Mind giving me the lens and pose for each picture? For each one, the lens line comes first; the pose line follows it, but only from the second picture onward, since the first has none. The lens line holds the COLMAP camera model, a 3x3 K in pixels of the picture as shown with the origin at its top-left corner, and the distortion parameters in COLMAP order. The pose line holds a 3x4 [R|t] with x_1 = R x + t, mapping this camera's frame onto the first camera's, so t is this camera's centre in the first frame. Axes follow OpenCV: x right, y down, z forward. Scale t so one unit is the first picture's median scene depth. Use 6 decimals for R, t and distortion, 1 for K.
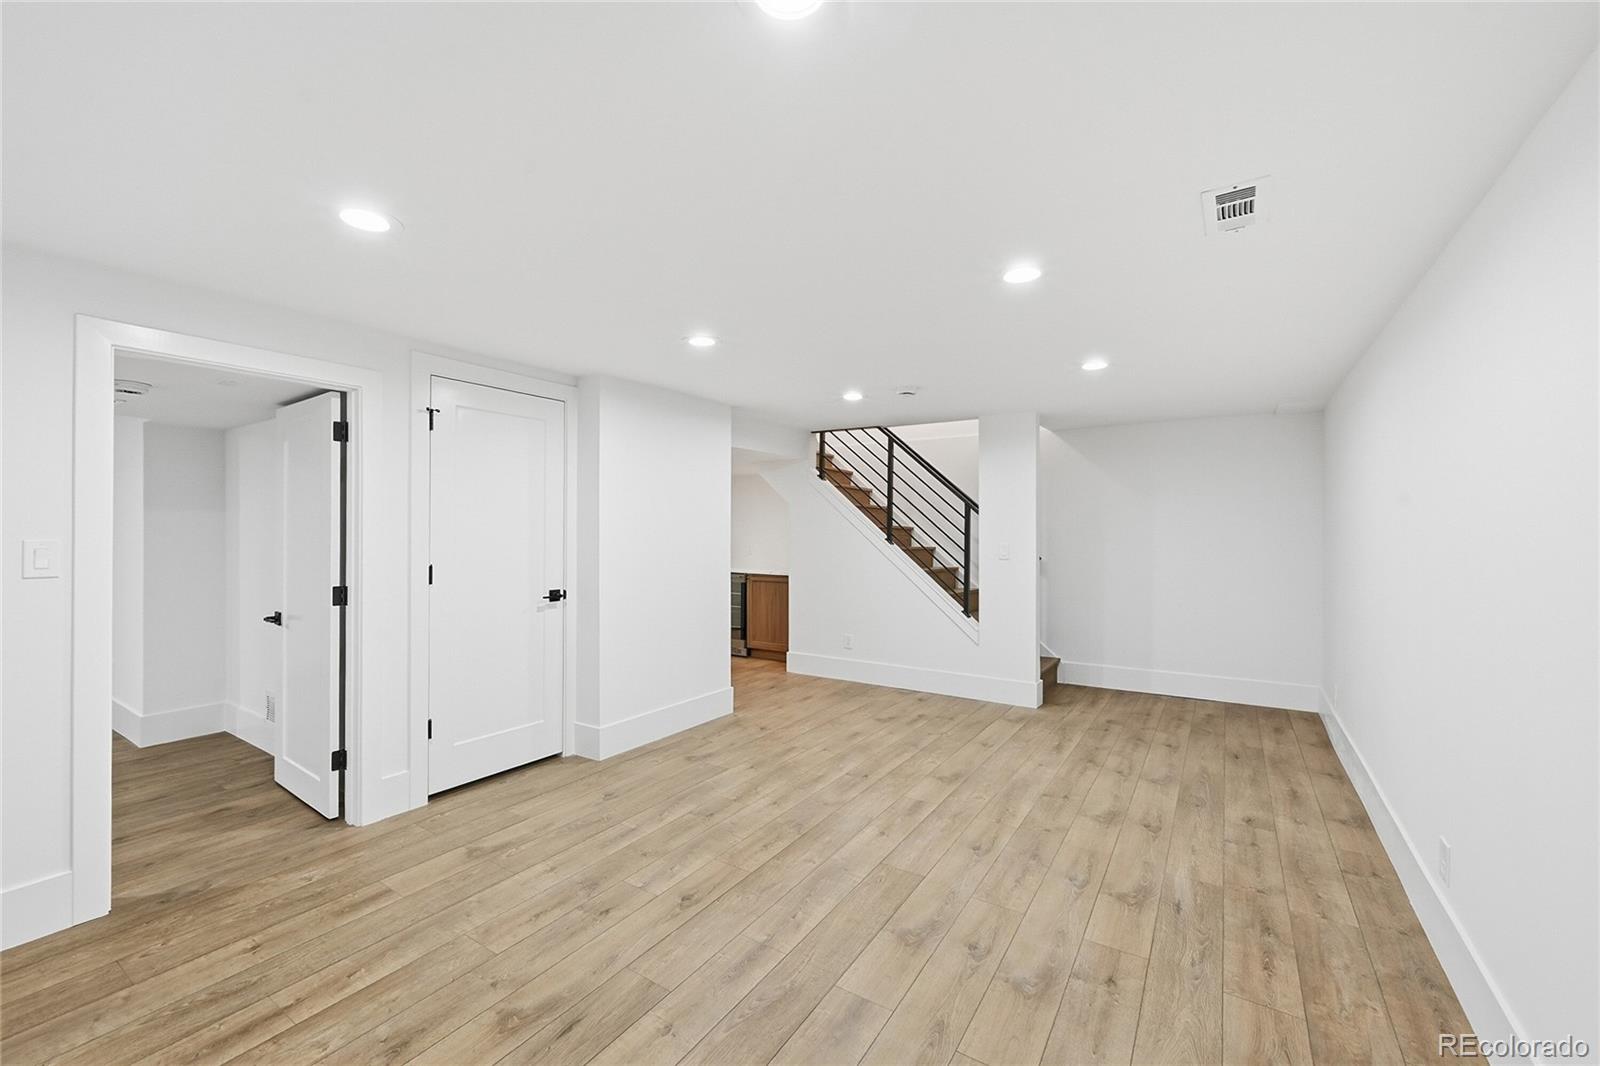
lens RADIAL K [[639.7, 0, 789.2], [0, 639.7, 521.6], [0, 0, 1]] dist [-0.001173, -0.000470]
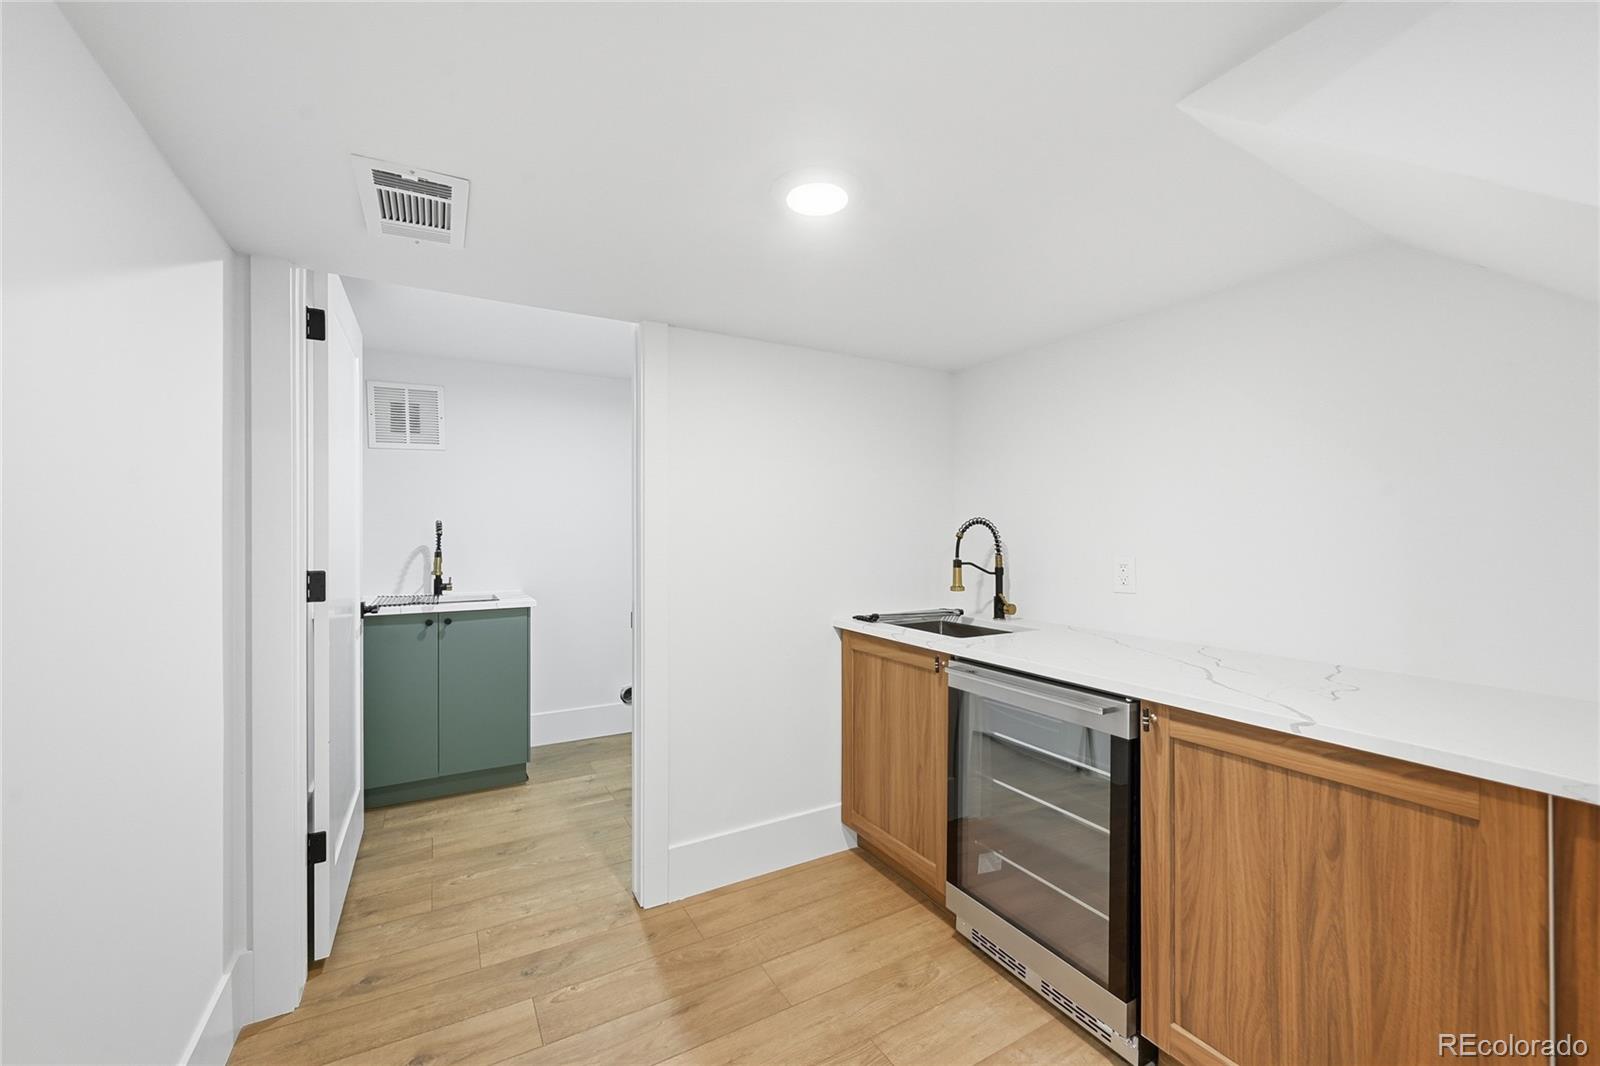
lens RADIAL K [[639.7, 0, 805.9], [0, 639.7, 533.8], [0, 0, 1]] dist [-0.001173, -0.000470]
pose [[0.897624, -0.003746, -0.440747, -0.175499], [0.008353, 0.999929, 0.008513, 0.058306], [0.440683, -0.011323, 0.897591, 1.843995]]
